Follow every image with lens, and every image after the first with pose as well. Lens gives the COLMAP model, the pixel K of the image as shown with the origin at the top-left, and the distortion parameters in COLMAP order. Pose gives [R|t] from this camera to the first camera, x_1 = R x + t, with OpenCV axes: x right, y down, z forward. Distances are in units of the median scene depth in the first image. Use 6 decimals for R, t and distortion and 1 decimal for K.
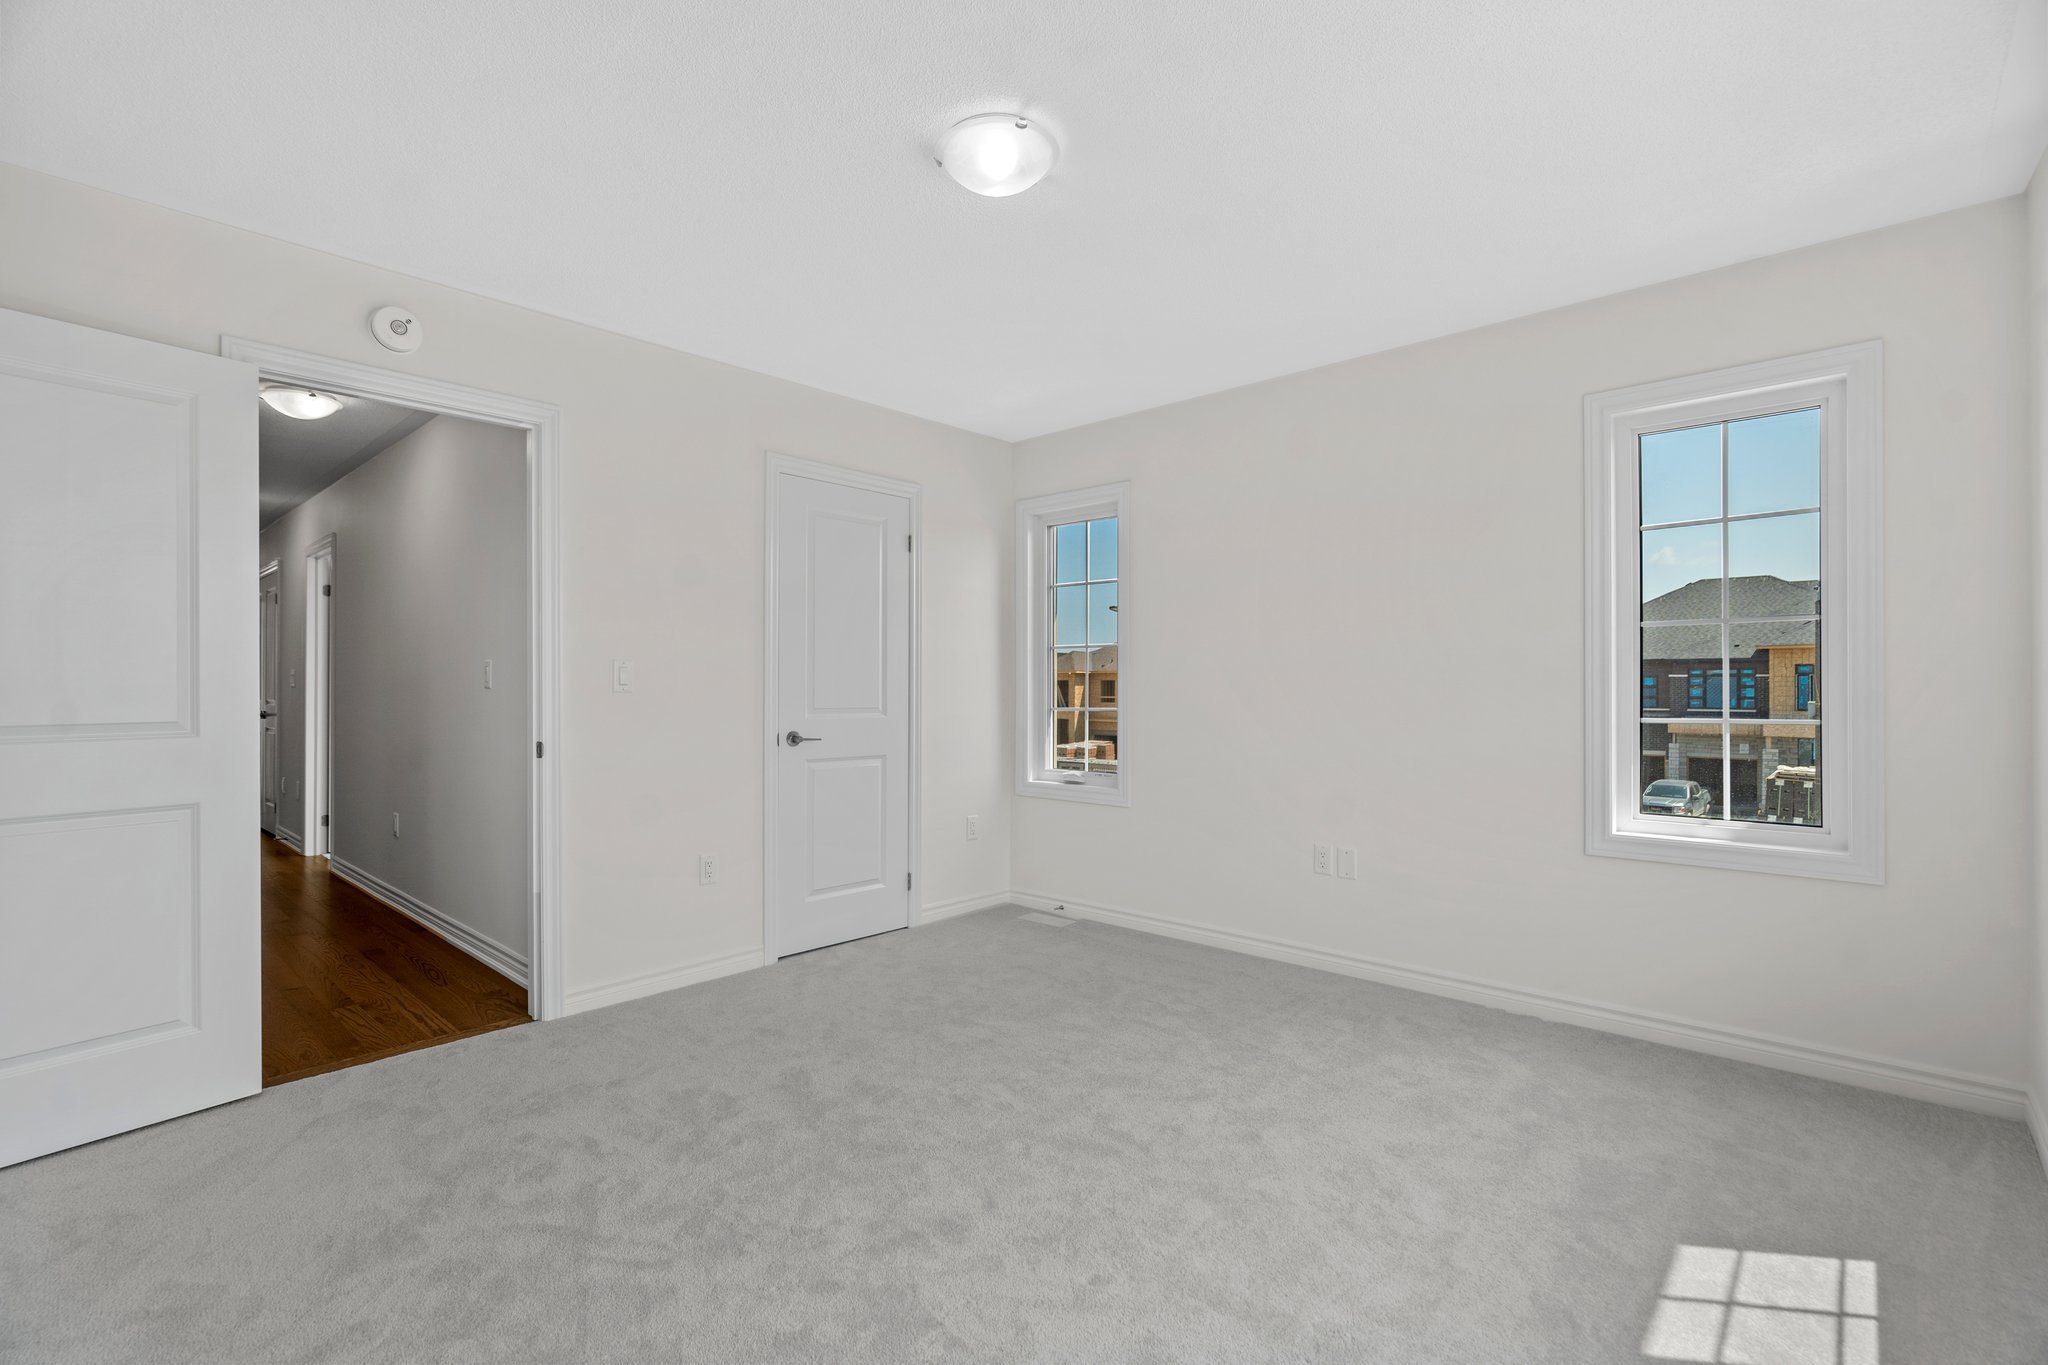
lens RADIAL K [[920.1, 0, 1013.8], [0, 920.1, 684.1], [0, 0, 1]] dist [-0.009341, 0.005279]
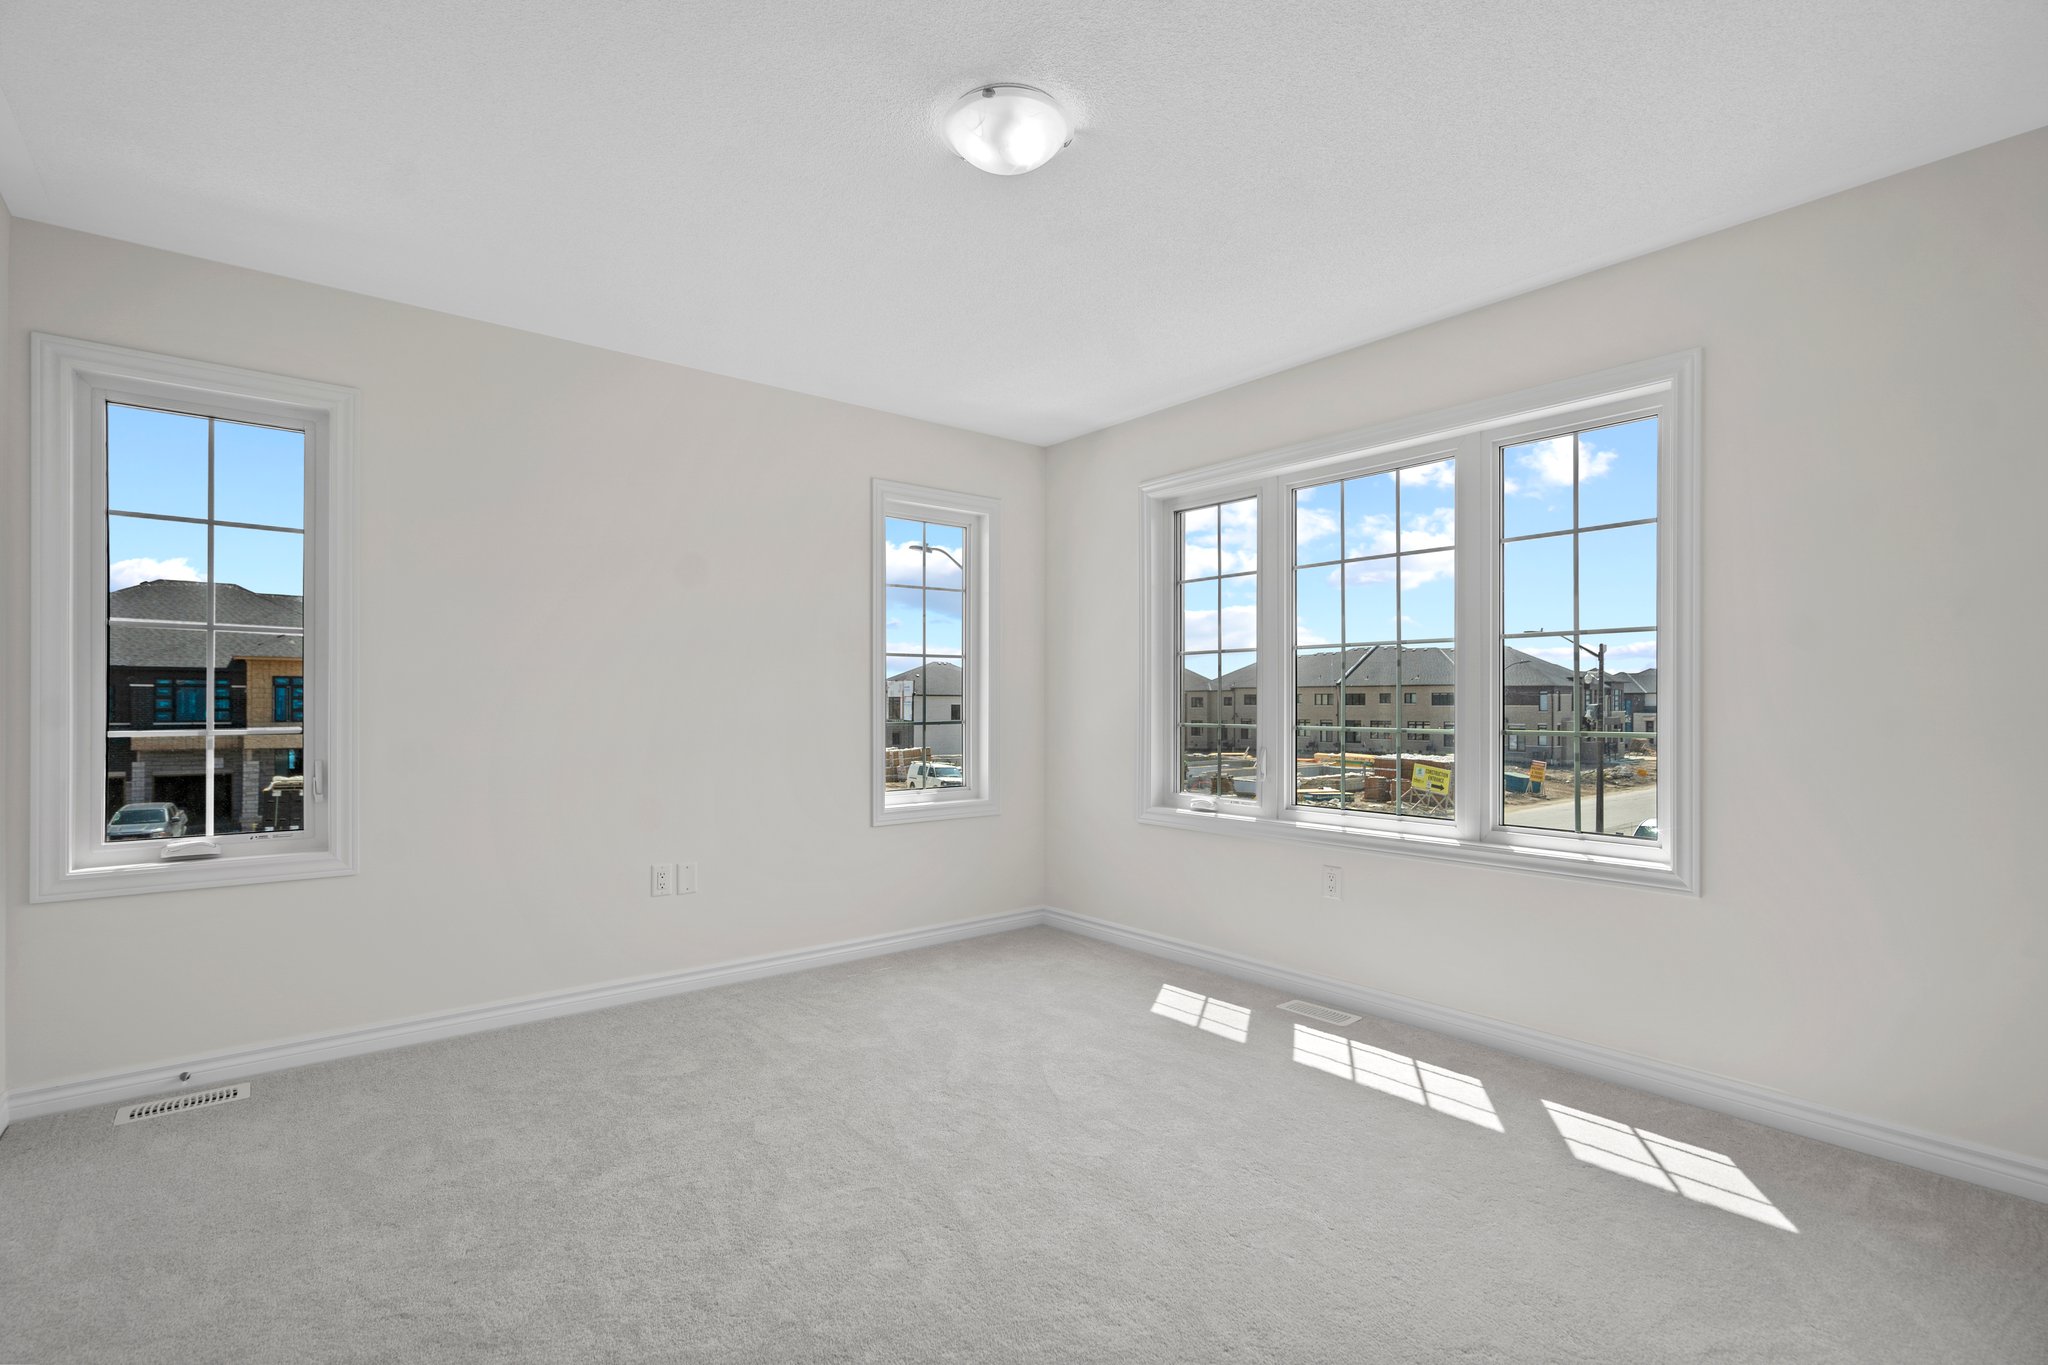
lens RADIAL K [[935.6, 0, 1014.8], [0, 935.6, 696.9], [0, 0, 1]] dist [-0.013568, 0.006939]
pose [[0.144920, 0.007239, 0.989417, -0.440113], [-0.008572, 0.999945, -0.006060, 0.003684], [-0.989406, -0.007603, 0.144974, 0.390679]]
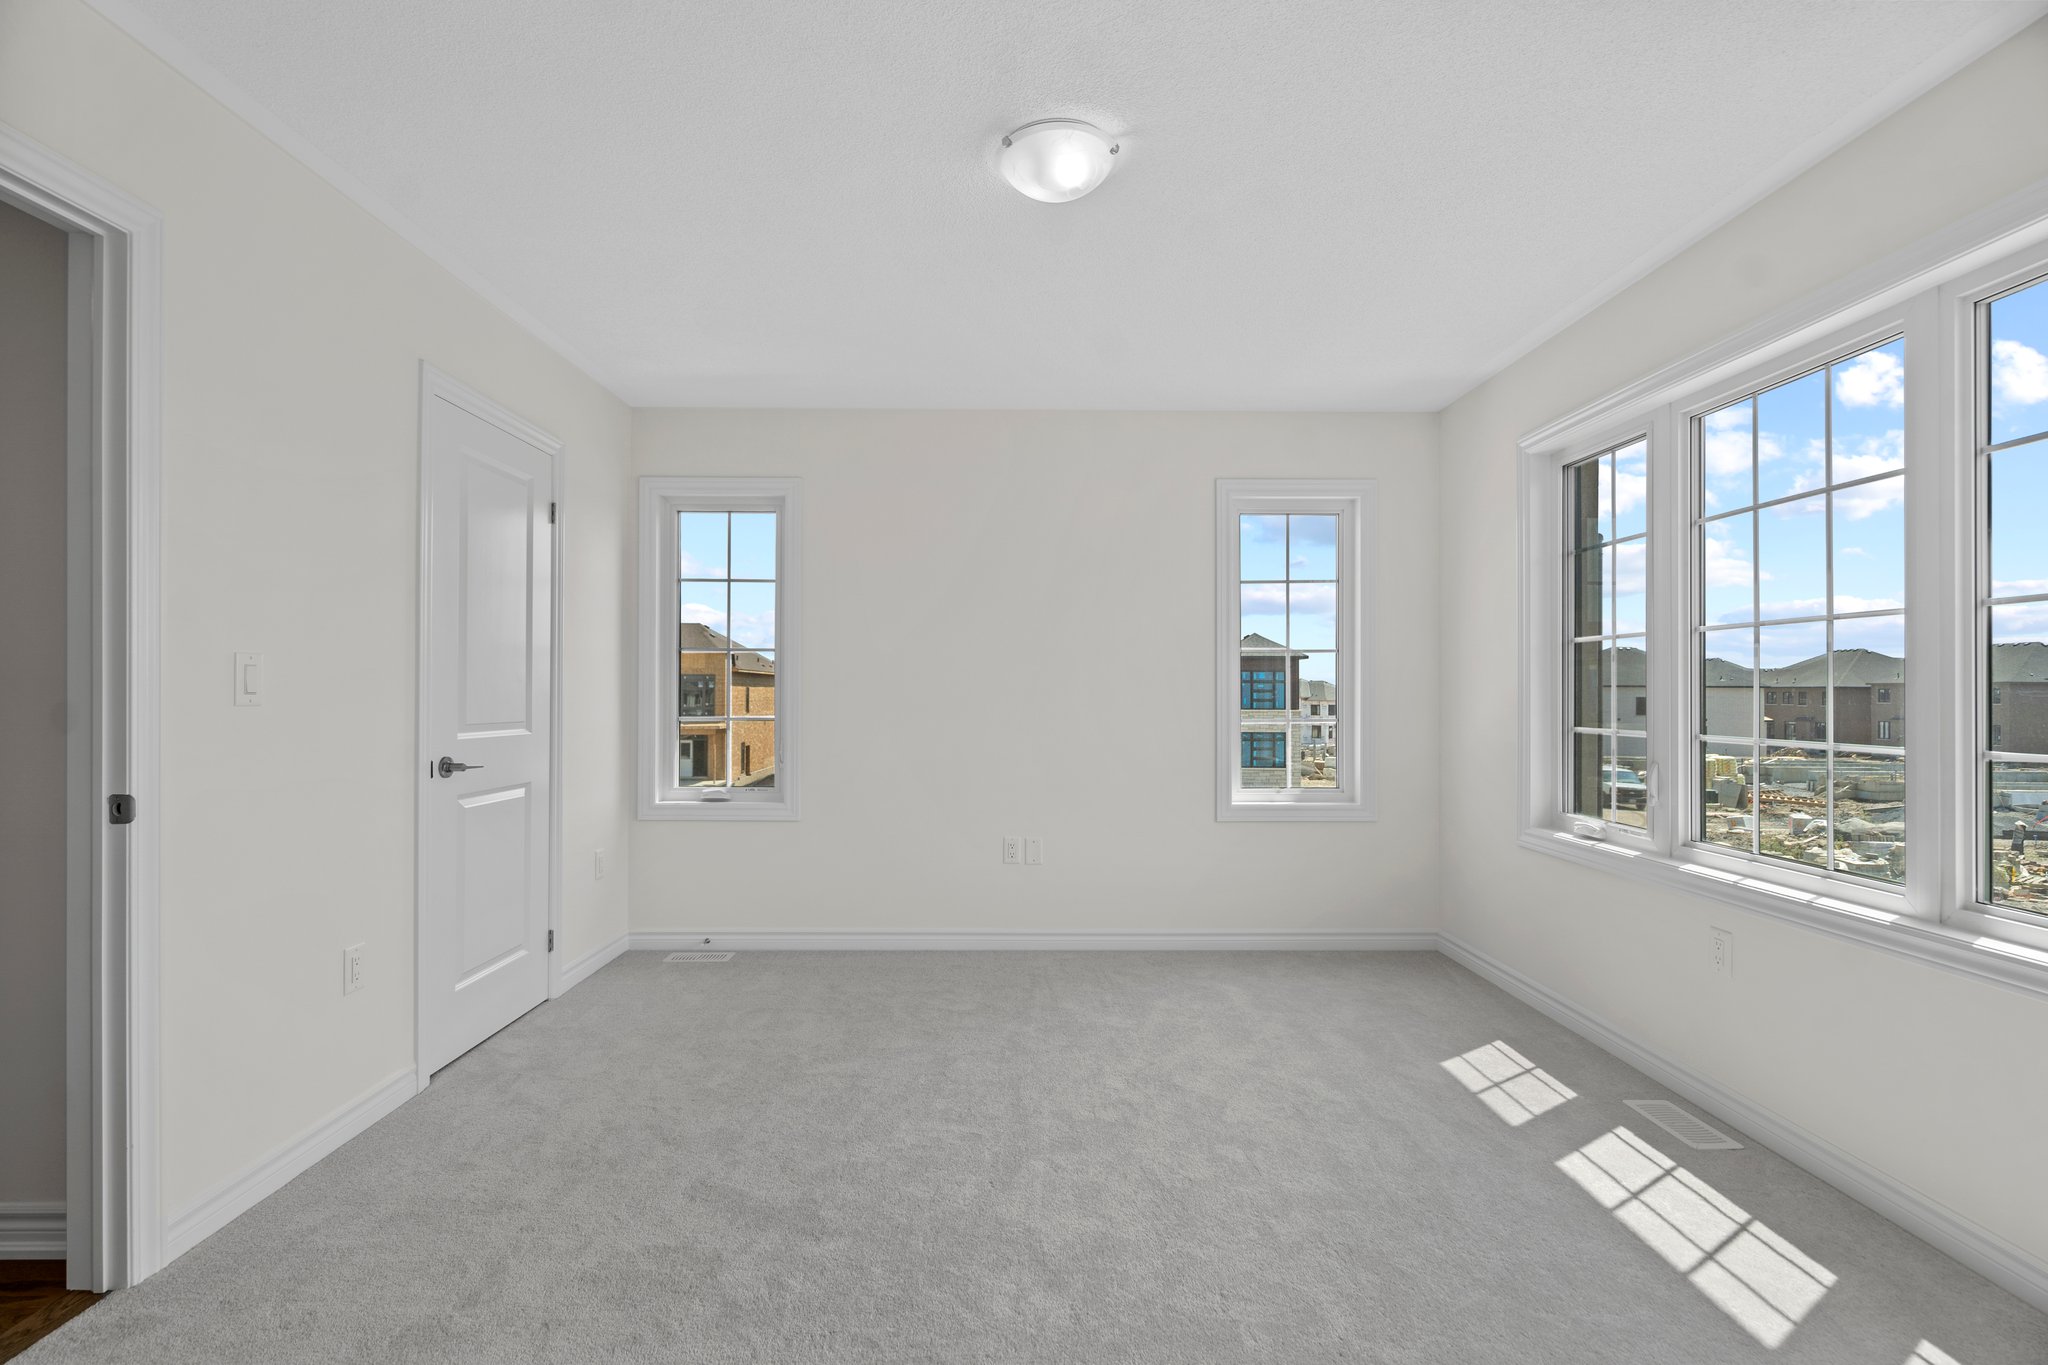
lens RADIAL K [[920.1, 0, 1013.8], [0, 920.1, 684.1], [0, 0, 1]] dist [-0.009341, 0.005279]
pose [[0.731998, 0.008390, 0.681255, -0.331232], [-0.007617, 0.999962, -0.004131, -0.004824], [-0.681264, -0.002165, 0.732034, 0.140978]]
